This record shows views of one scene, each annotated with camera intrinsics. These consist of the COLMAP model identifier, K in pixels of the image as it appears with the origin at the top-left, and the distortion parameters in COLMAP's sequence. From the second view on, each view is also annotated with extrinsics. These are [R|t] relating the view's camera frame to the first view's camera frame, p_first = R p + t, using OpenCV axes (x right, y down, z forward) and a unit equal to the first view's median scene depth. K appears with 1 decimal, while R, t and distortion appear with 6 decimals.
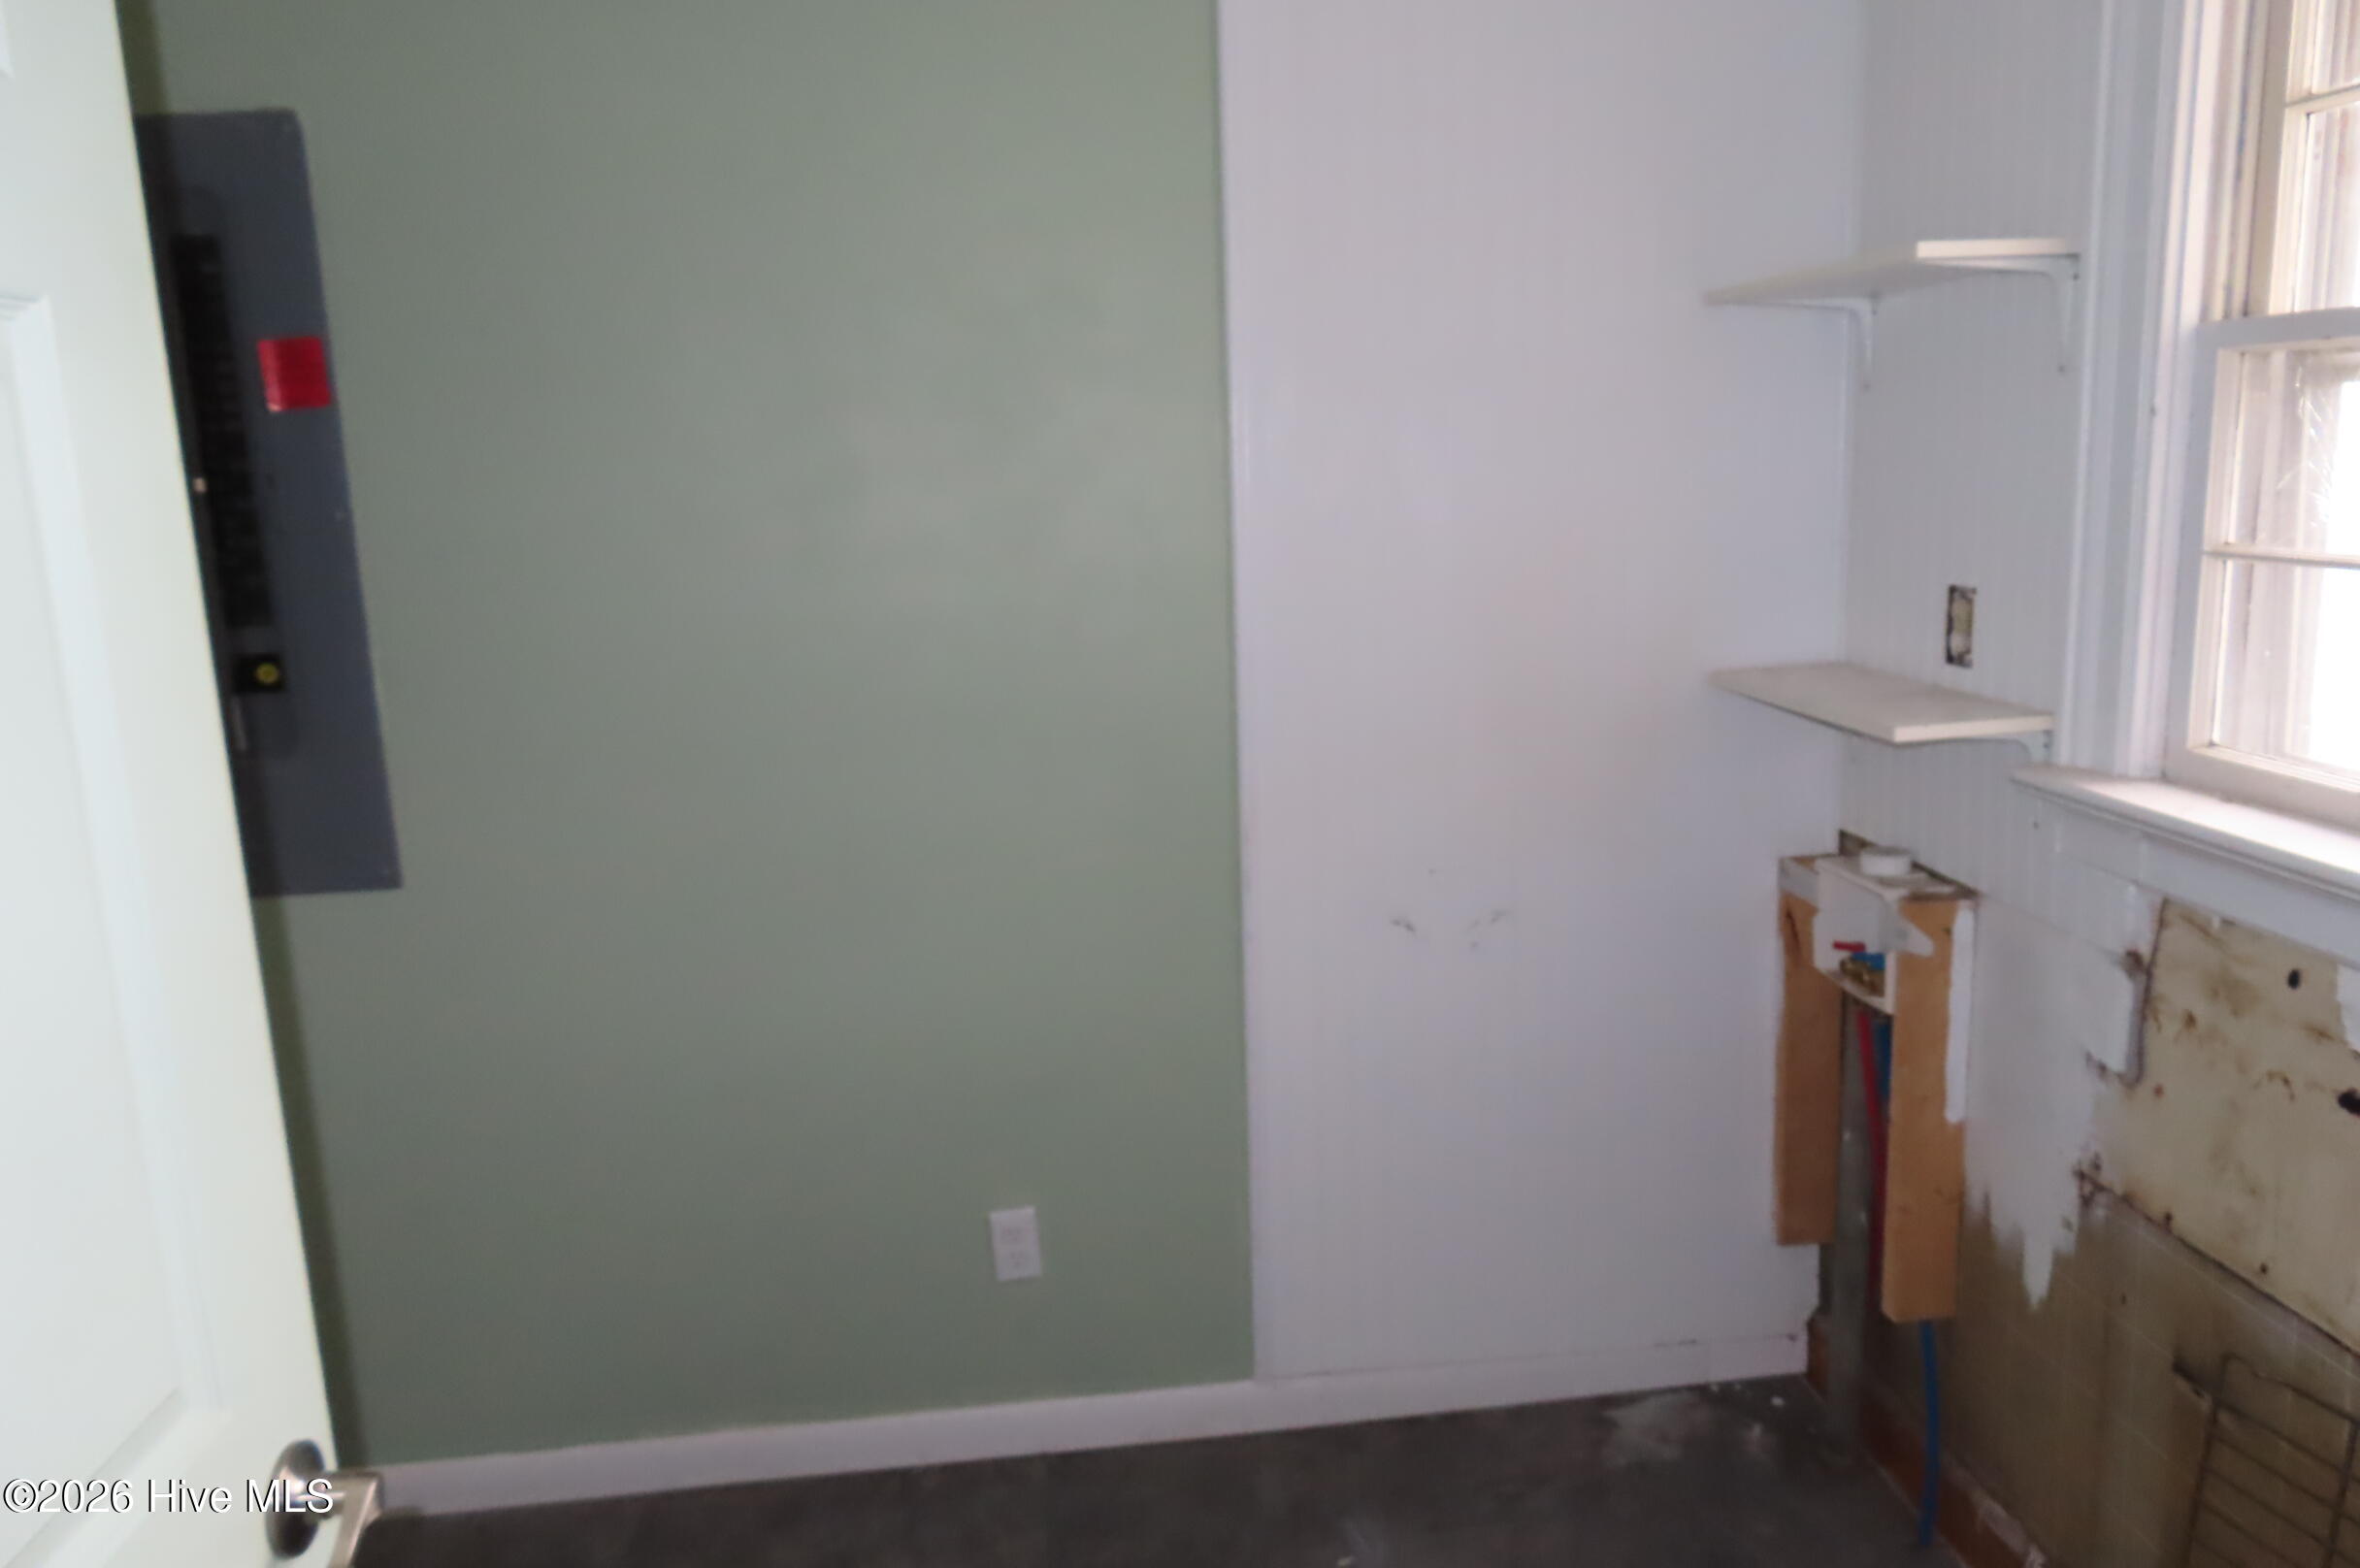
lens RADIAL K [[1684.7, 0, 1180.1], [0, 1684.7, 783.1], [0, 0, 1]] dist [-0.015709, 0.000219]
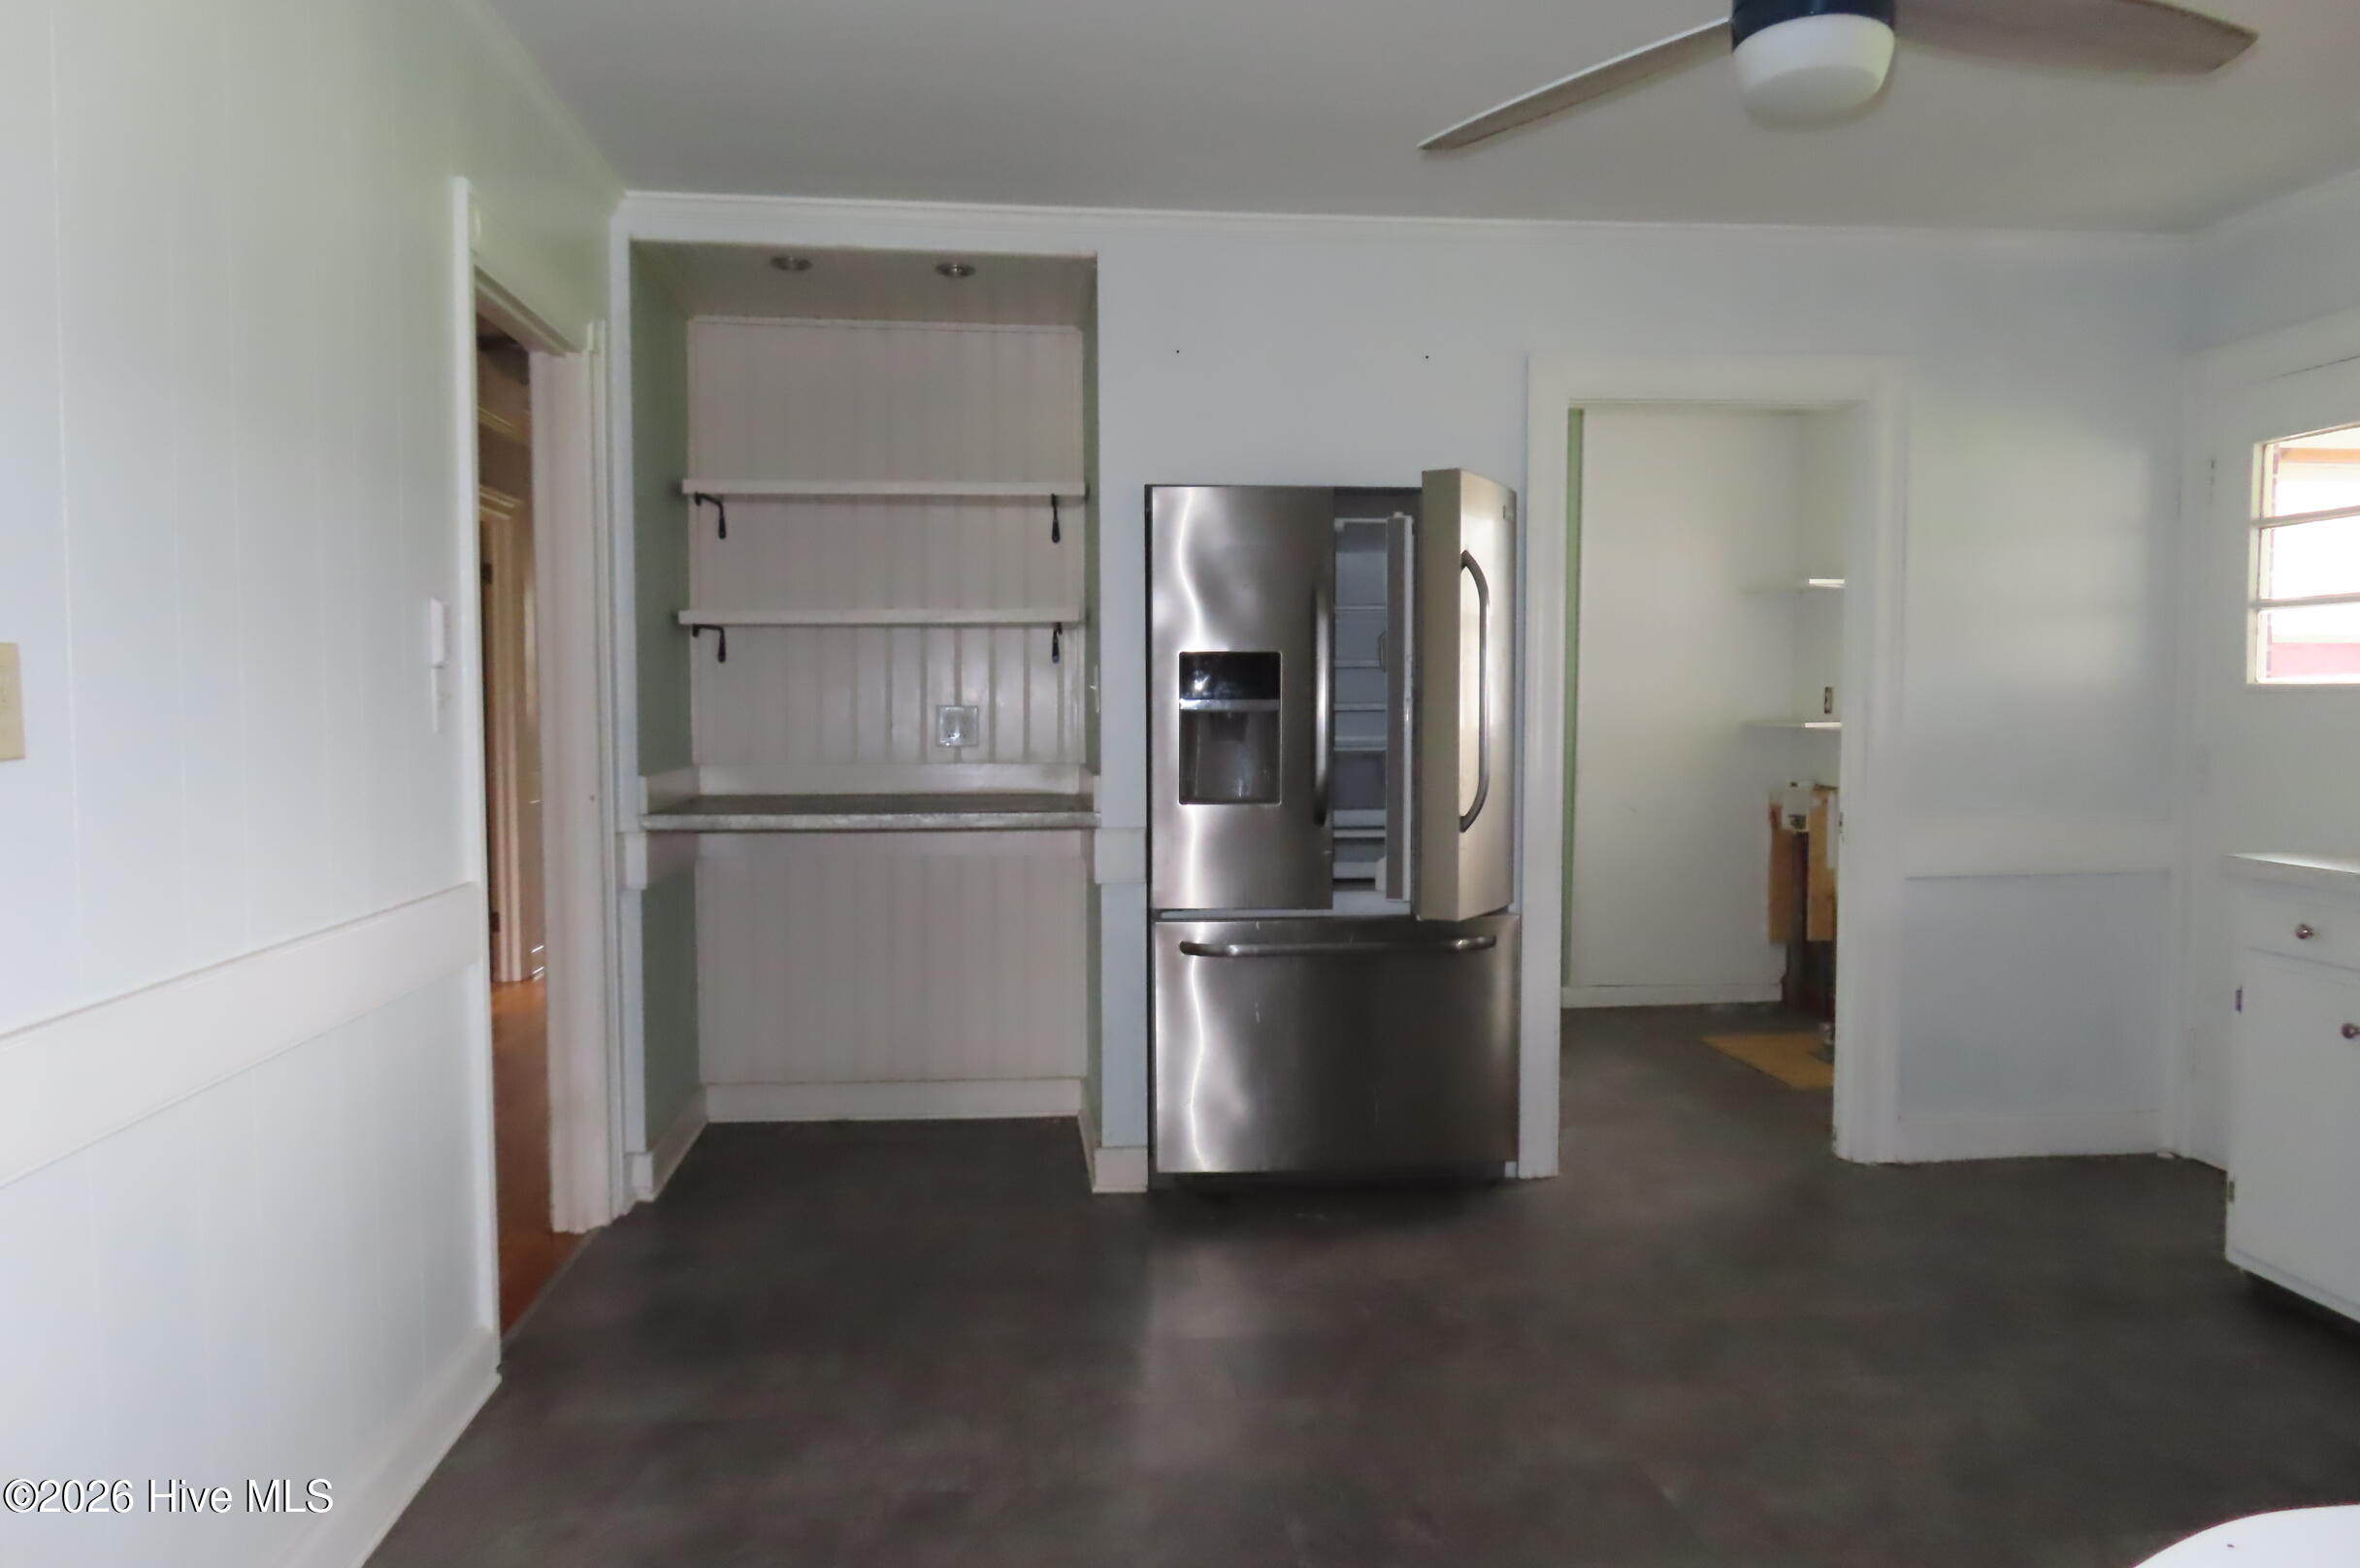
lens RADIAL K [[1684.7, 0, 1181.1], [0, 1684.7, 787.9], [0, 0, 1]] dist [-0.015709, 0.000219]
pose [[0.999085, 0.040234, 0.014495, -0.716295], [-0.037881, 0.989894, -0.136654, 0.505529], [-0.019846, 0.135980, 0.990513, -1.896144]]
